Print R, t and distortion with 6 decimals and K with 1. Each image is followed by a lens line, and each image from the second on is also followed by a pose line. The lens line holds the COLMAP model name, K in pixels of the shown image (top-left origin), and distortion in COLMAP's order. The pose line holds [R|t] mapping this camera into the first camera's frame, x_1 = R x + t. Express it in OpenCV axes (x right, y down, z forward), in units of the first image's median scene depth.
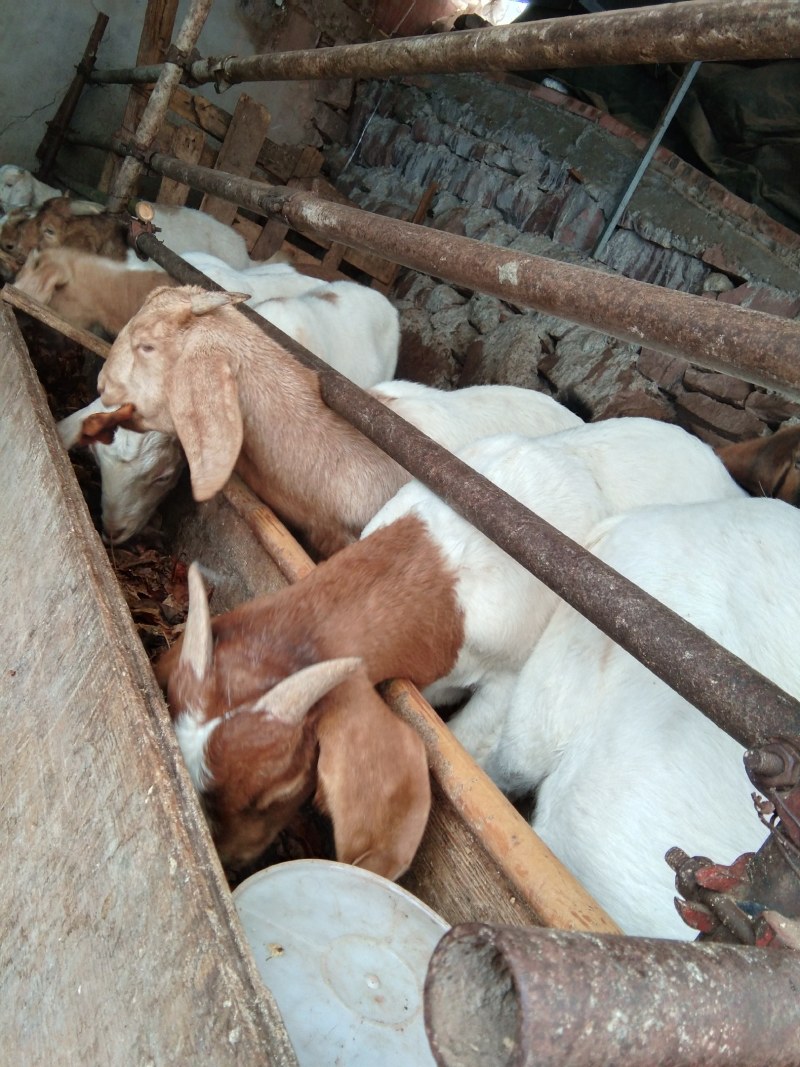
lens RADIAL K [[868.8, 0, 393.9], [0, 868.8, 557.4], [0, 0, 1]] dist [0.092563, -0.130429]
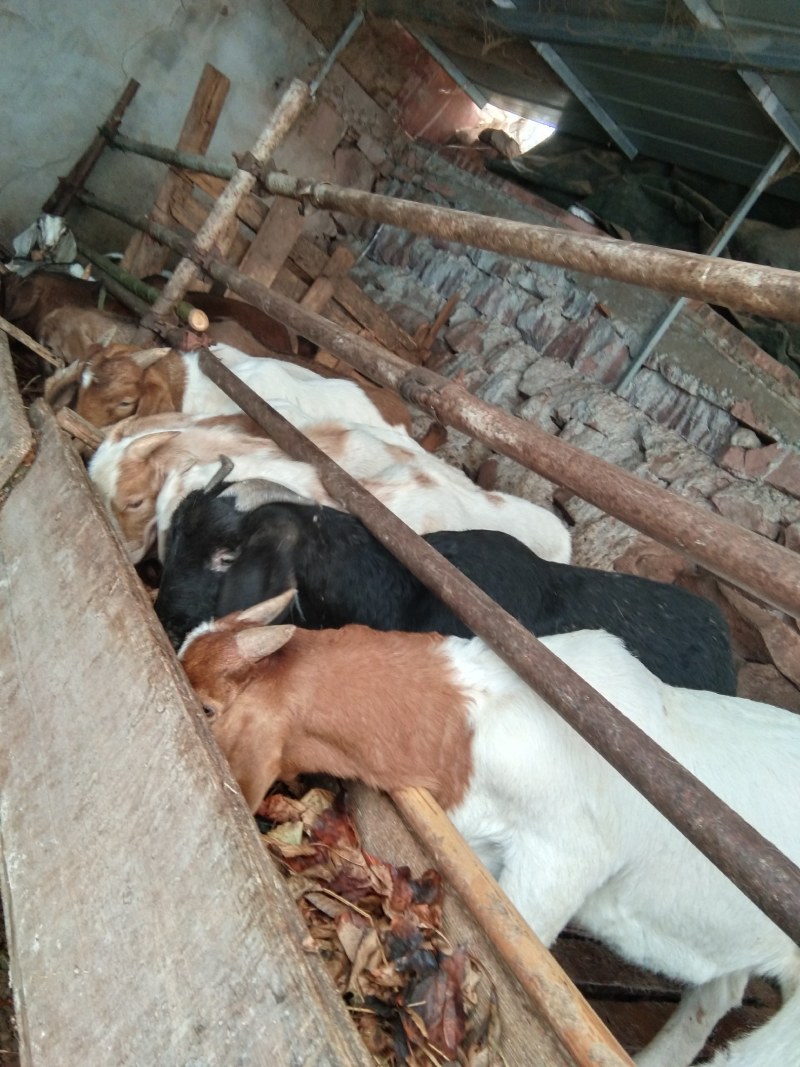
lens RADIAL K [[868.8, 0, 393.9], [0, 868.8, 557.4], [0, 0, 1]] dist [0.092563, -0.130429]
pose [[0.991908, 0.102119, 0.075438, -0.075512], [-0.096822, 0.992778, -0.070826, -0.060339], [-0.082126, 0.062949, 0.994632, 0.046778]]
